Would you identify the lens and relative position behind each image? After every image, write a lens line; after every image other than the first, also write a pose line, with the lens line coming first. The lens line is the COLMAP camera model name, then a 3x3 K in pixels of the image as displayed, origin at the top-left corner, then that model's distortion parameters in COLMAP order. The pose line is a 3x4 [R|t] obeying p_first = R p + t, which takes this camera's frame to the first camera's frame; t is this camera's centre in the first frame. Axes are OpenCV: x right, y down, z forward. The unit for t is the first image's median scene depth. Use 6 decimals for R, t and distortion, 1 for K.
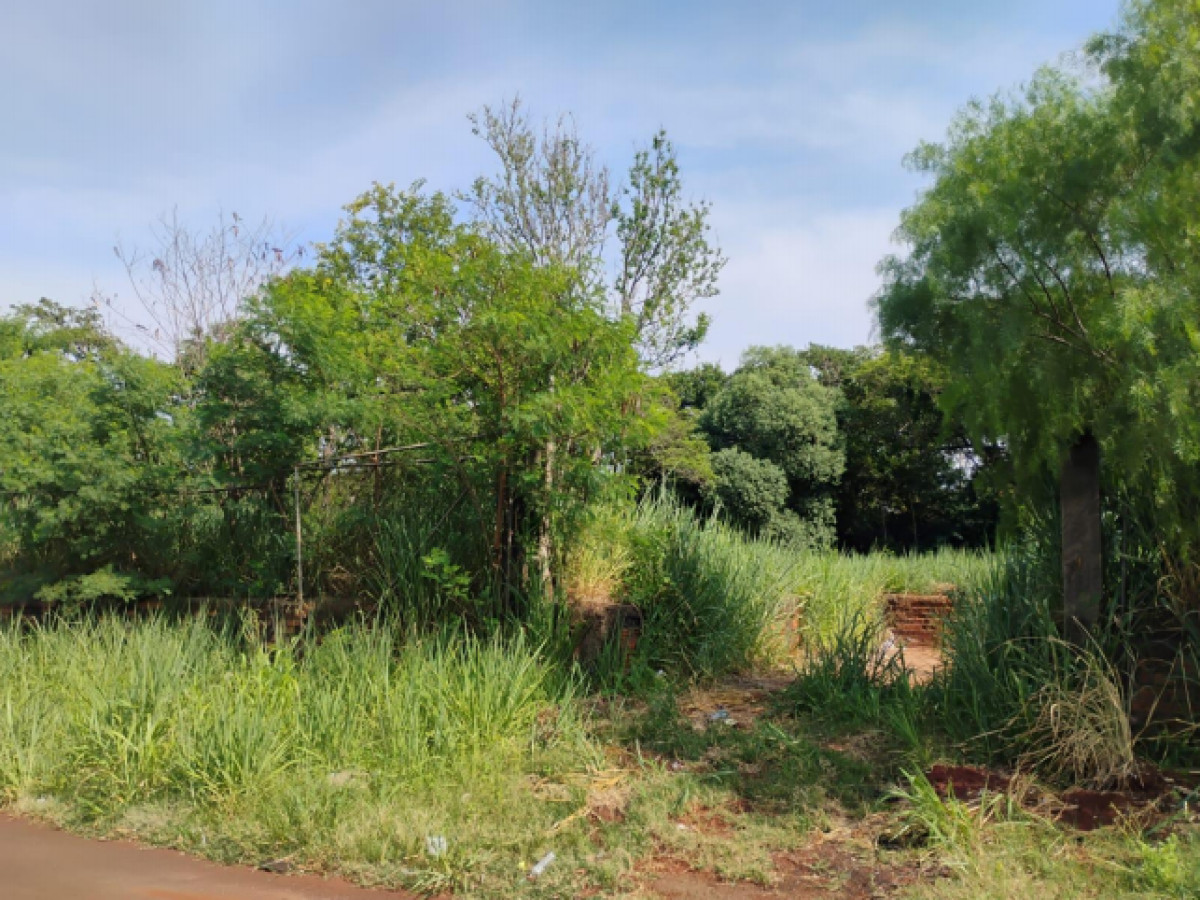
lens RADIAL K [[988.6, 0, 600.0], [0, 988.6, 450.0], [0, 0, 1]] dist [0.082128, -0.096533]
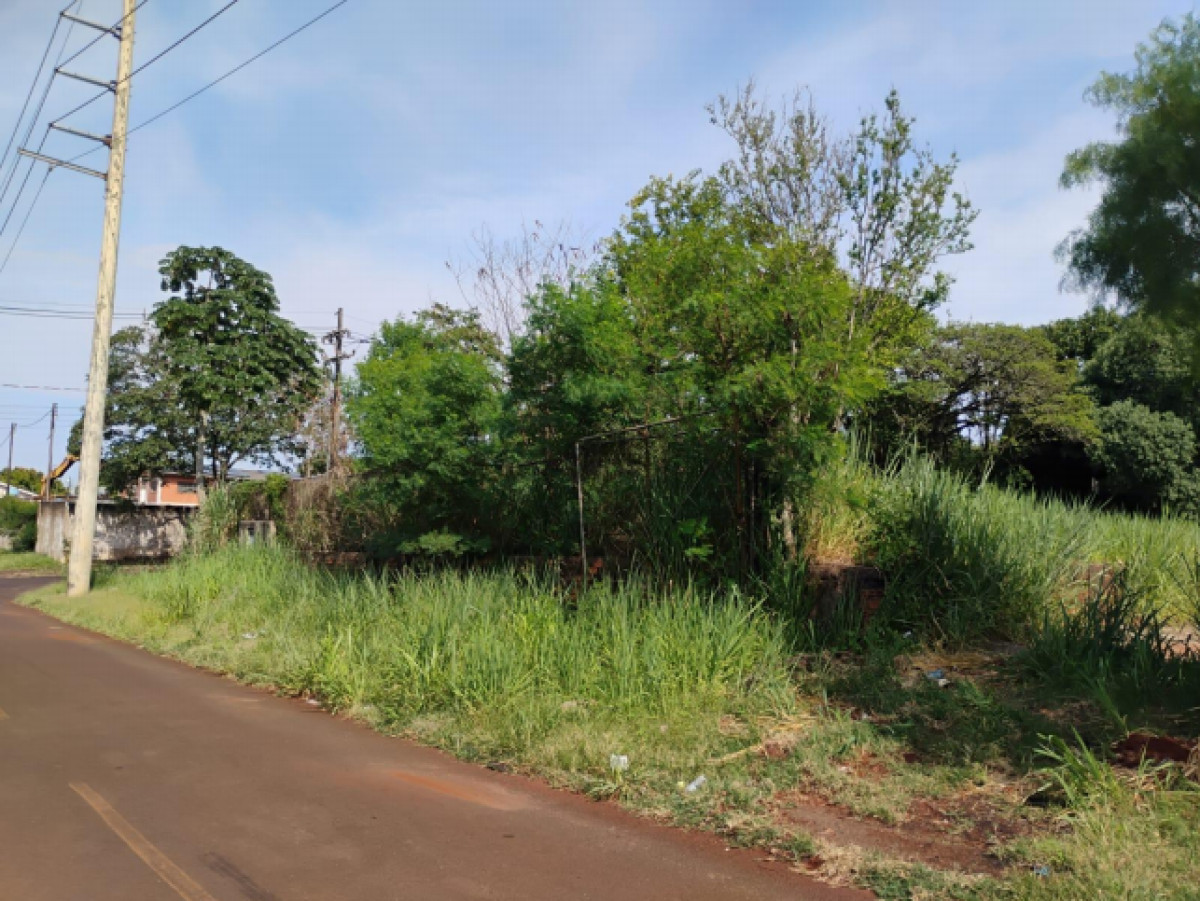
lens RADIAL K [[988.6, 0, 600.0], [0, 988.6, 450.5], [0, 0, 1]] dist [0.082128, -0.096533]
pose [[0.927616, -0.029457, -0.372371, 0.140038], [0.041924, 0.998797, 0.025426, -0.000838], [0.371174, -0.039197, 0.927736, -0.043012]]
